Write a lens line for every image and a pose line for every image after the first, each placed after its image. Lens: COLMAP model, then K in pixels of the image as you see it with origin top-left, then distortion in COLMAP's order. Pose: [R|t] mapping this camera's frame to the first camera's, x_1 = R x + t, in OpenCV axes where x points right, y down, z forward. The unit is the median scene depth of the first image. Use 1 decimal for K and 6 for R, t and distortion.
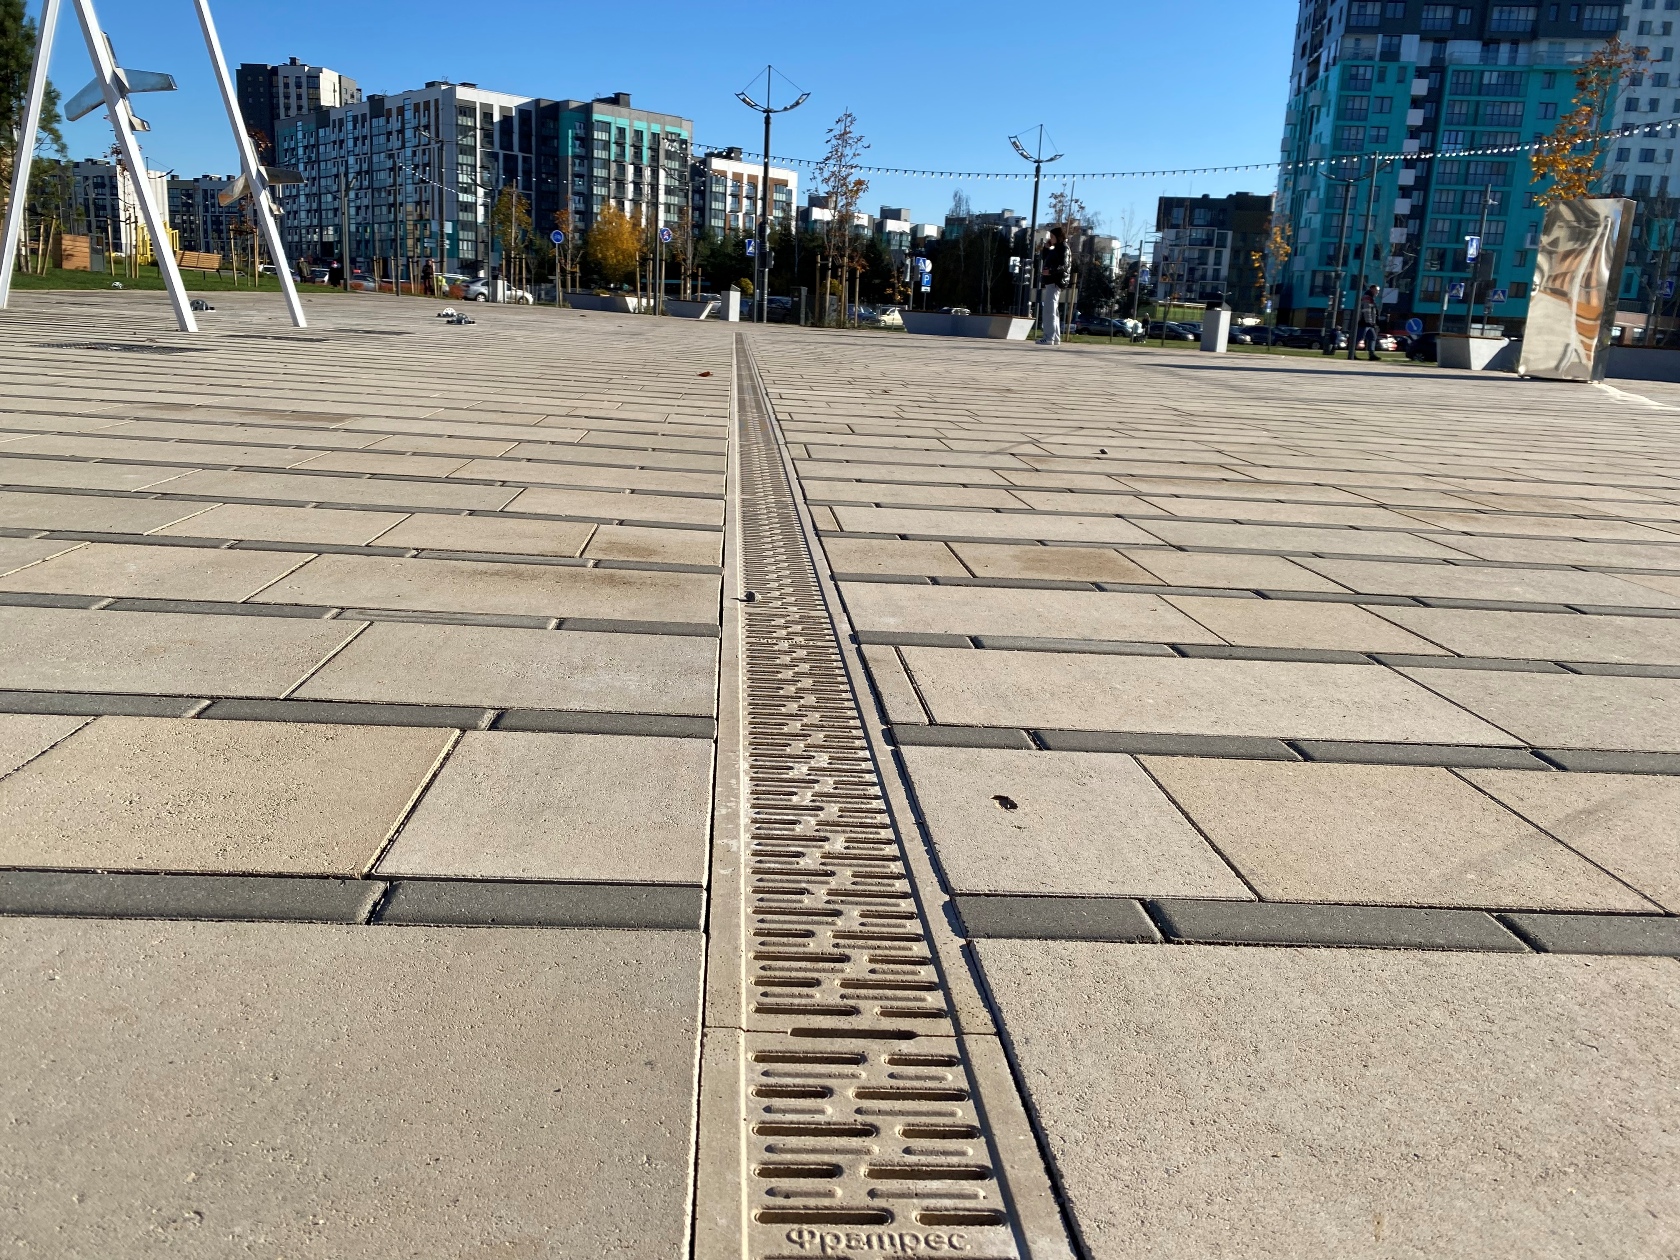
lens RADIAL K [[1285.4, 0, 836.6], [0, 1285.4, 608.9], [0, 0, 1]] dist [-0.006313, 0.024389]
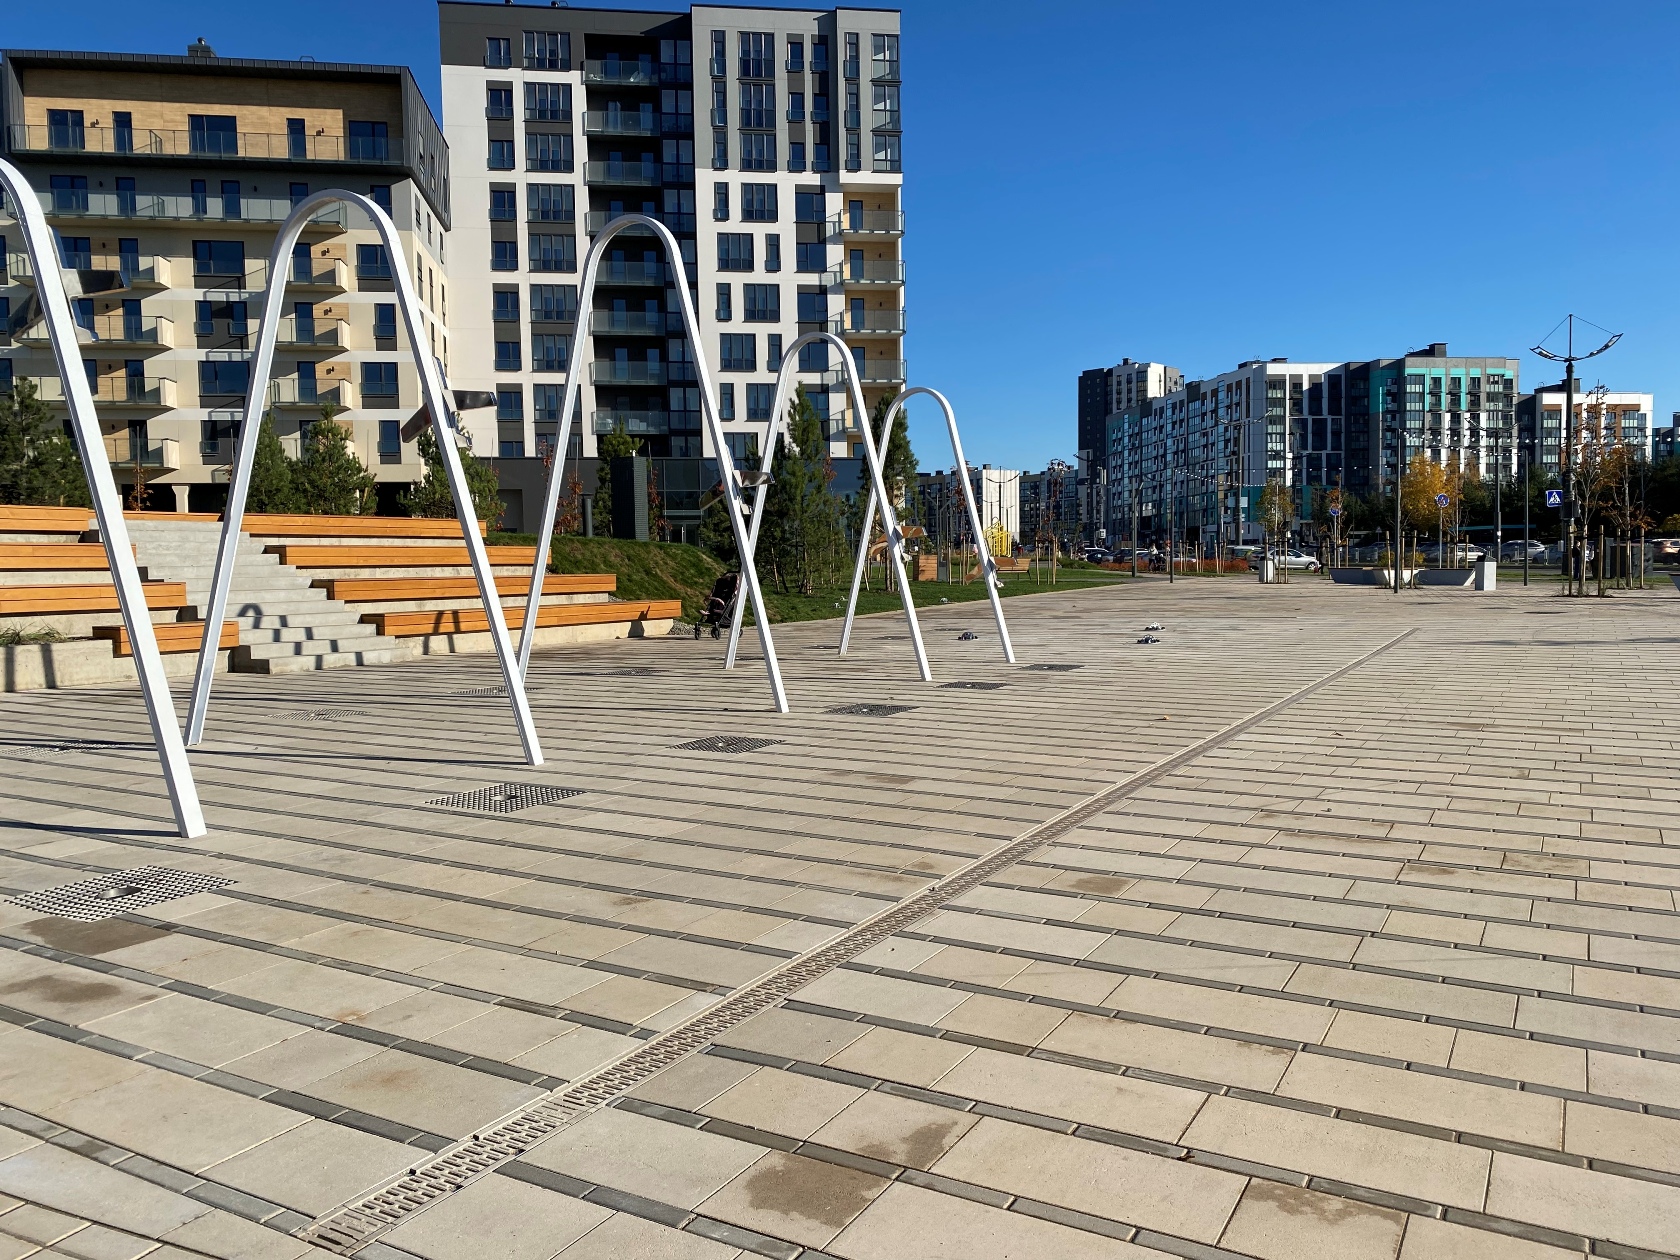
lens RADIAL K [[1282.6, 0, 850.7], [0, 1282.6, 645.2], [0, 0, 1]] dist [0.055204, -0.134269]
pose [[0.823818, -0.030031, -0.566058, 0.481787], [-0.064249, 0.987214, -0.145879, -0.036717], [0.563201, 0.156547, 0.811356, -0.532002]]
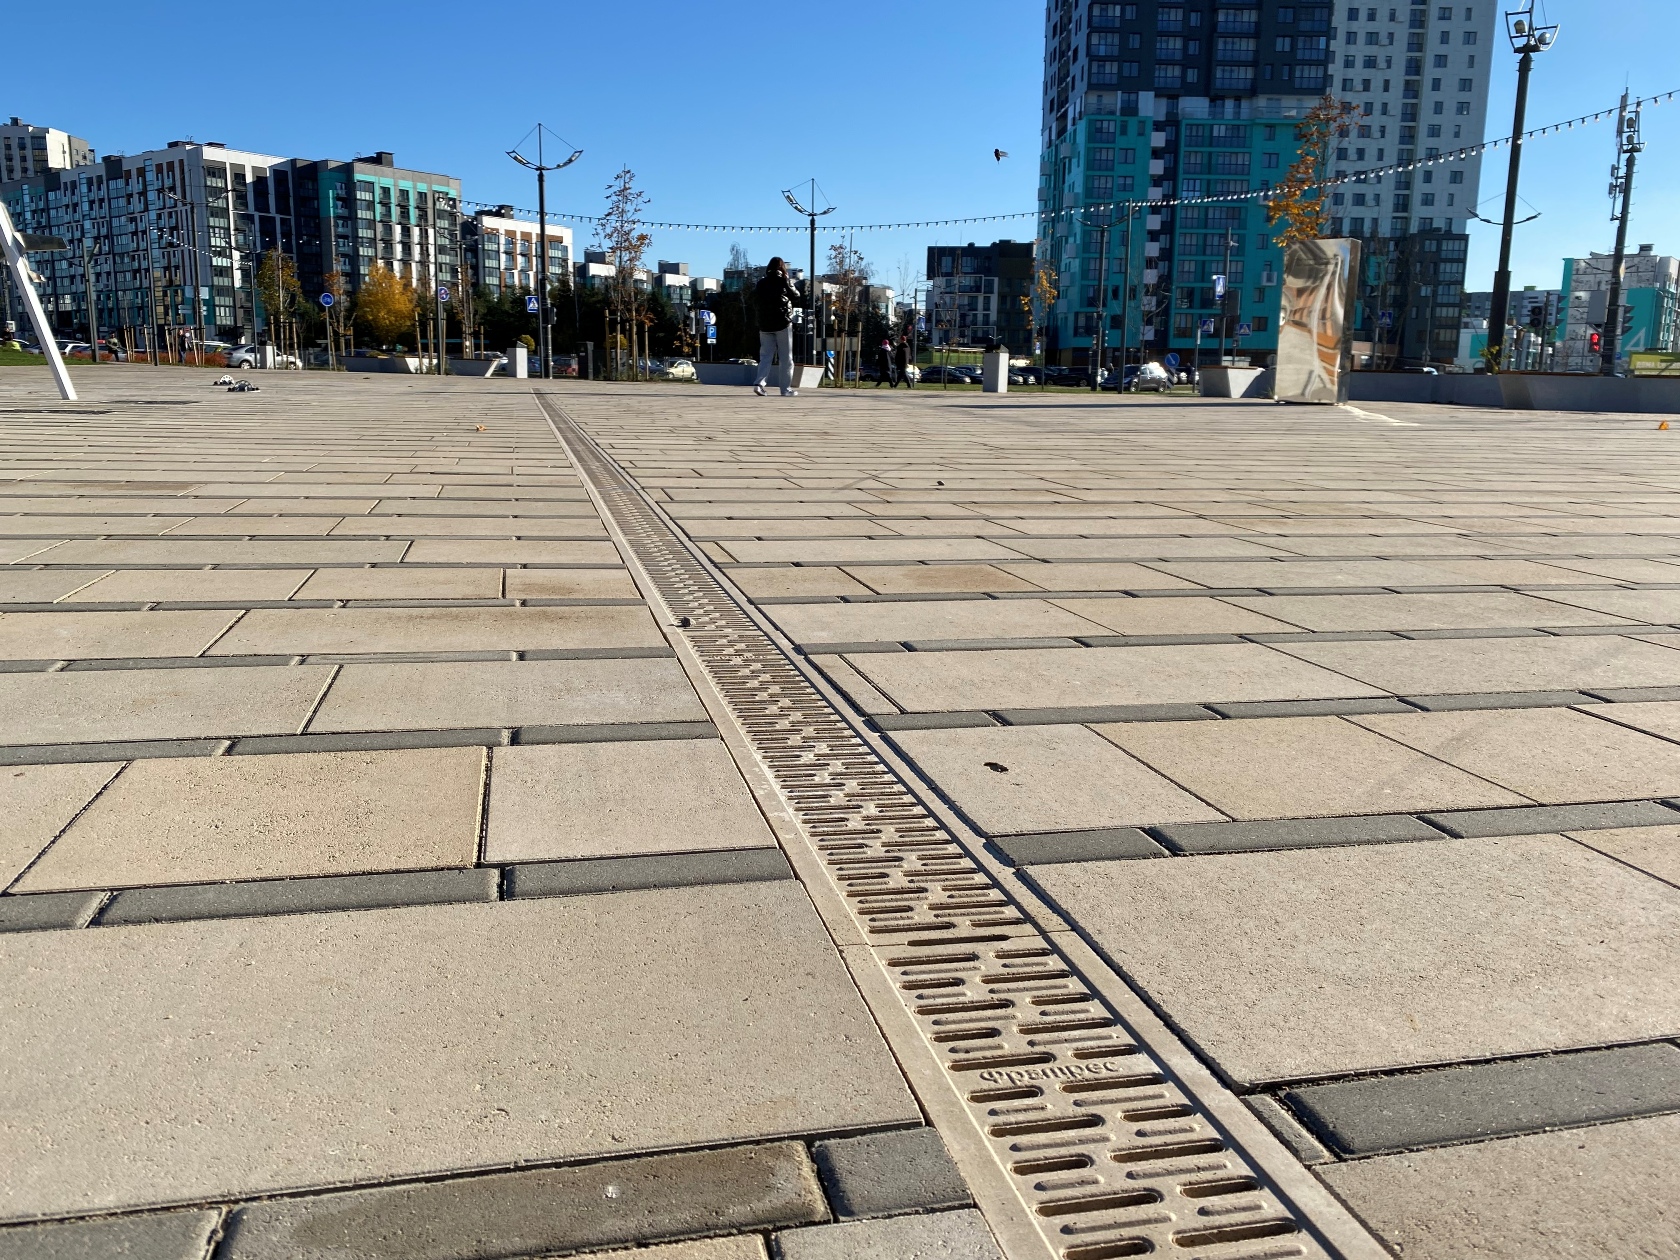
lens RADIAL K [[1284.2, 0, 832.6], [0, 1284.2, 606.1], [0, 0, 1]] dist [0.013003, -0.001007]
pose [[0.986394, -0.064152, 0.151368, -0.040021], [0.070211, 0.996917, -0.035022, 0.008557], [-0.148654, 0.045173, 0.987857, -0.025814]]
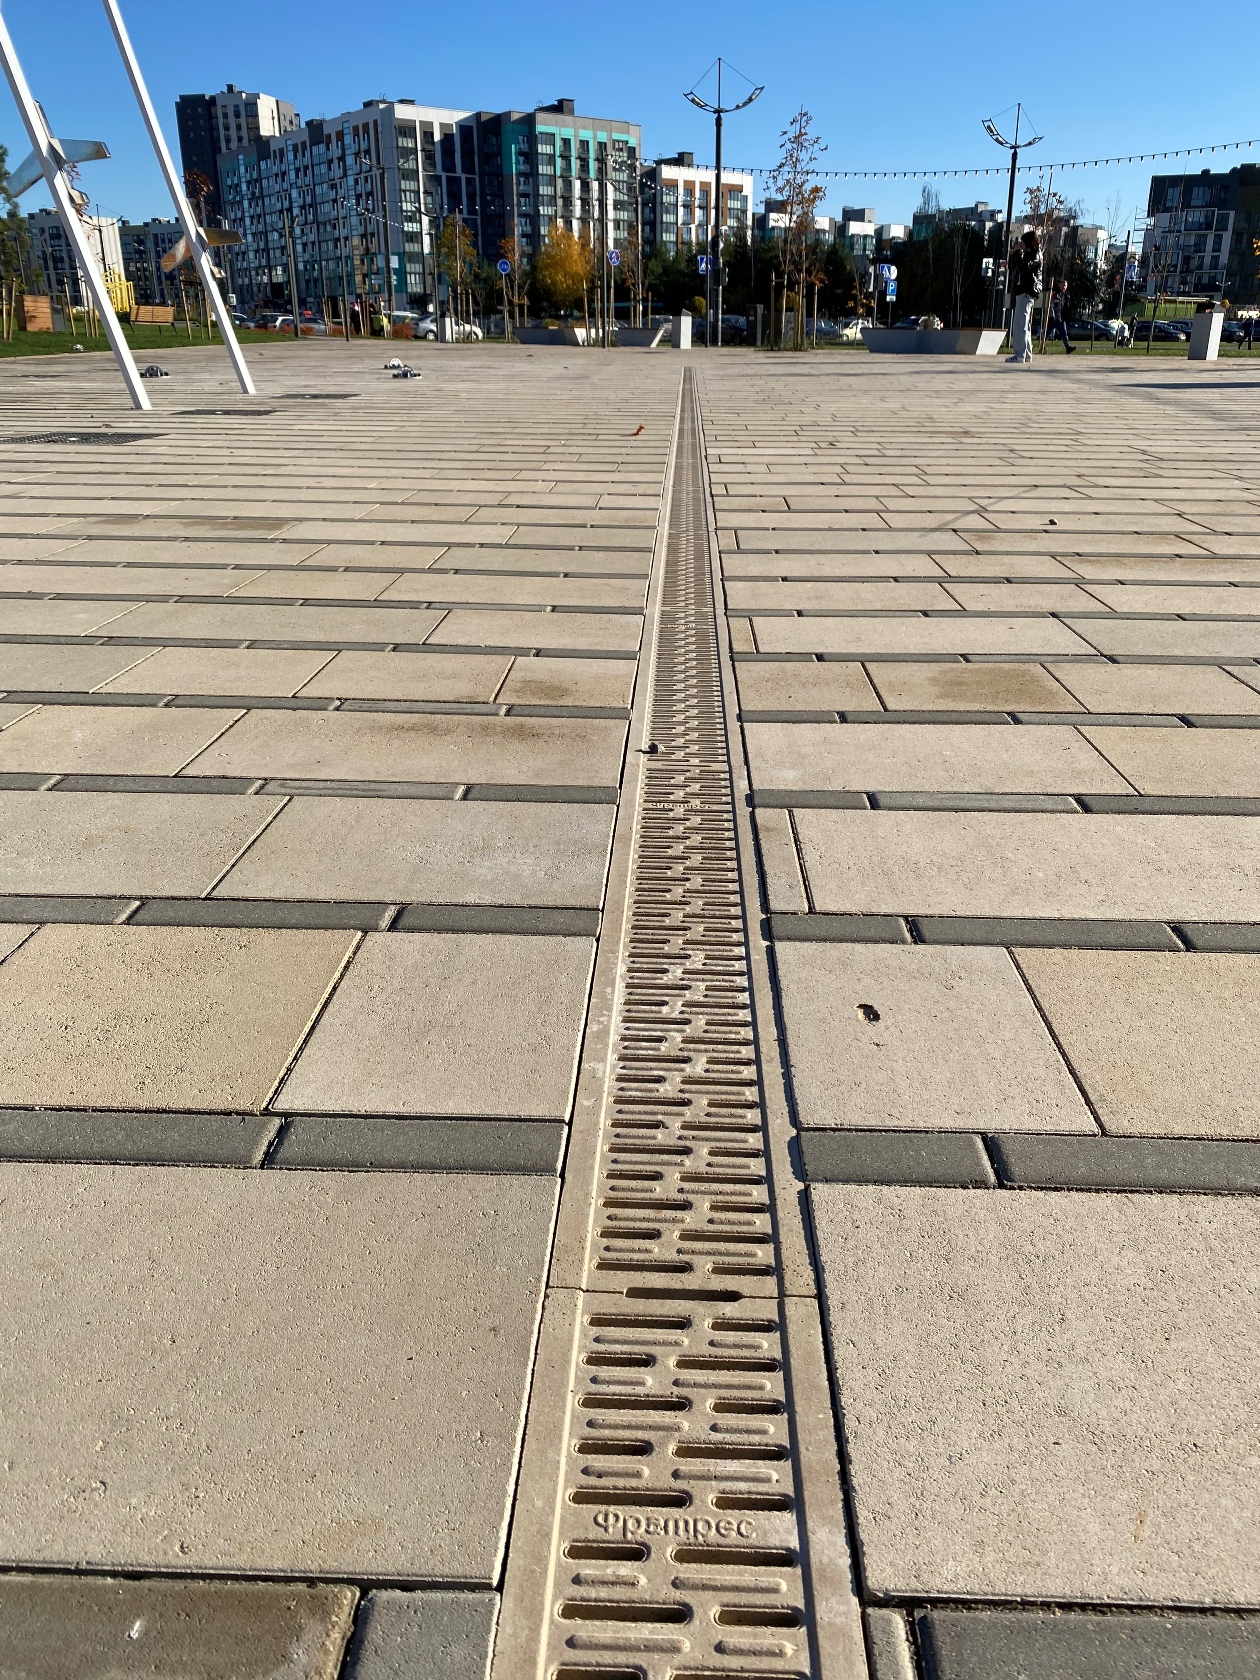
lens RADIAL K [[1285.4, 0, 655.2], [0, 1285.4, 831.0], [0, 0, 1]] dist [-0.006313, 0.024389]
pose [[0.993471, -0.010427, -0.113608, 0.018030], [0.026595, 0.989545, 0.141752, -0.033084], [0.110943, -0.143848, 0.983361, -0.003615]]
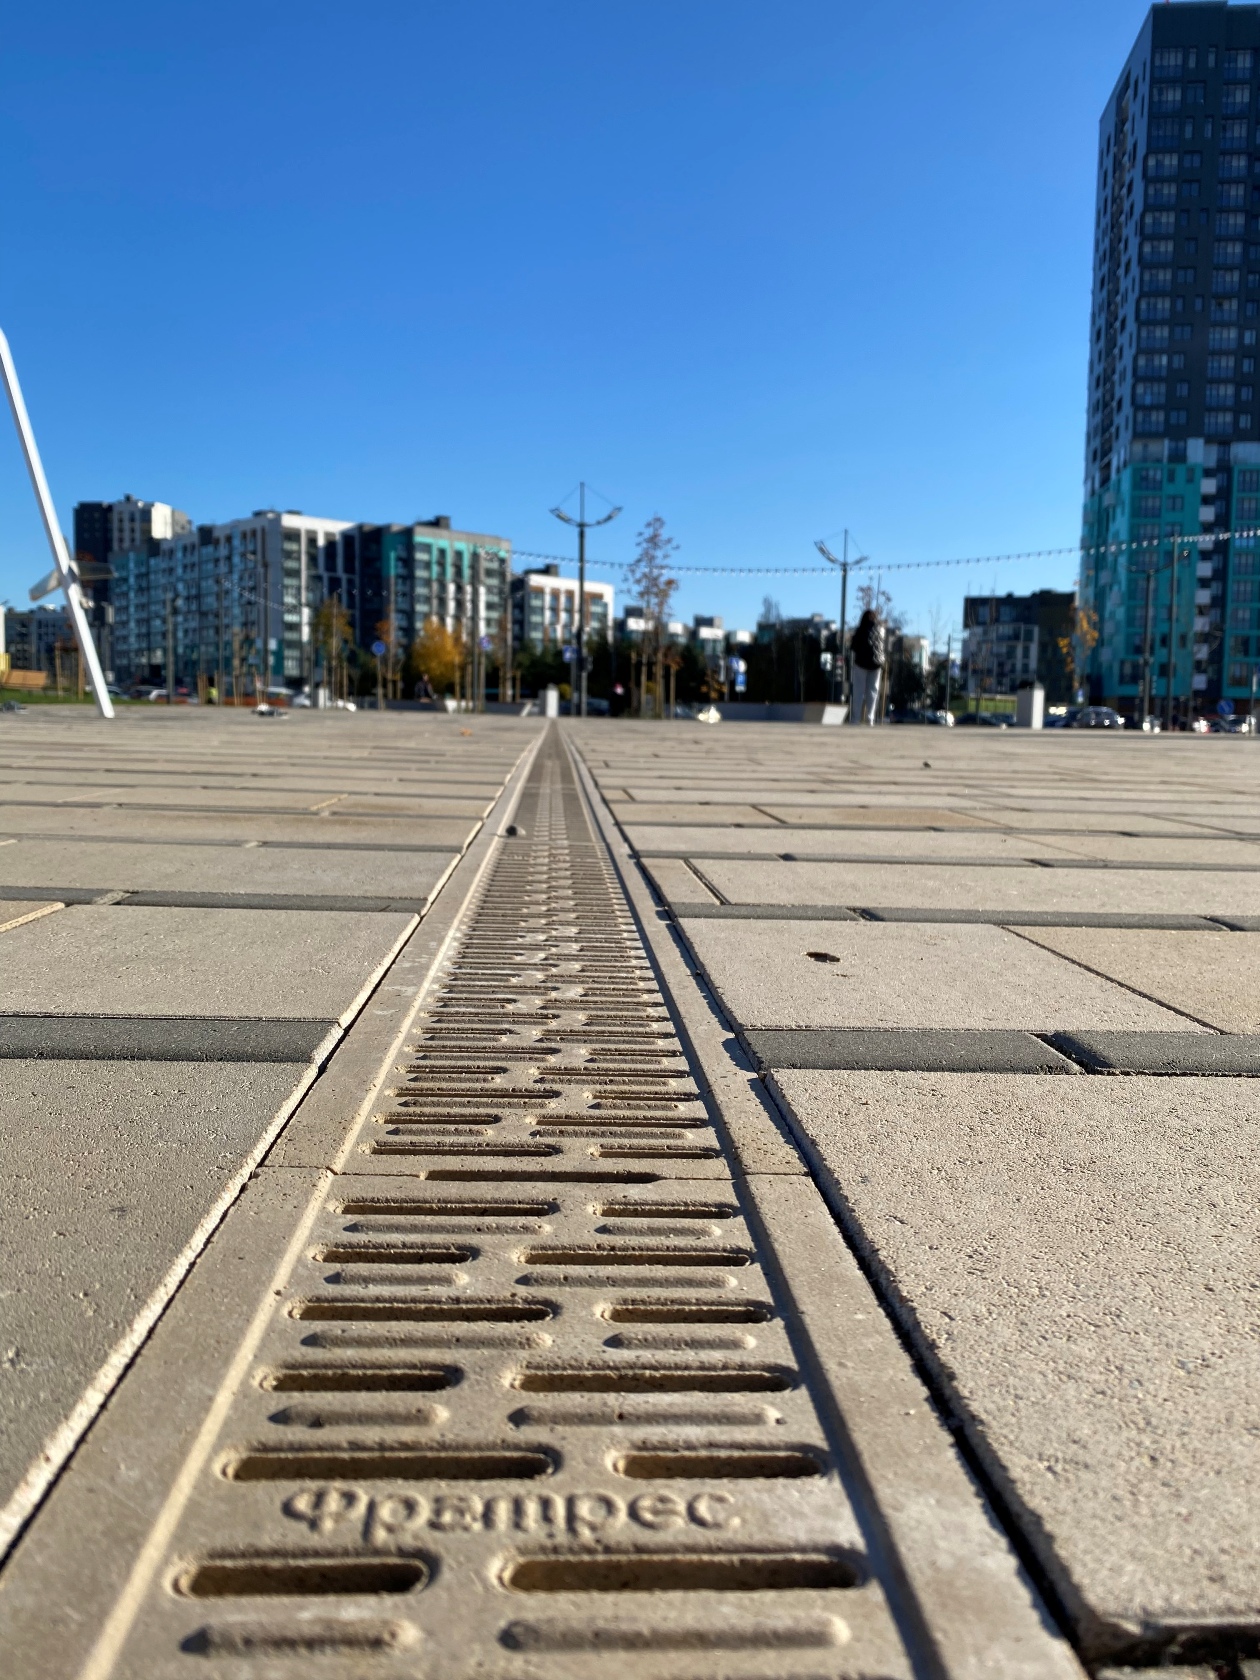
lens RADIAL K [[1284.1, 0, 653.5], [0, 1284.1, 829.2], [0, 0, 1]] dist [0.054116, -0.111514]
pose [[0.999507, -0.031176, -0.003778, 0.010156], [0.030339, 0.989652, -0.140245, 0.040298], [0.008111, 0.140061, 0.990110, 0.067831]]
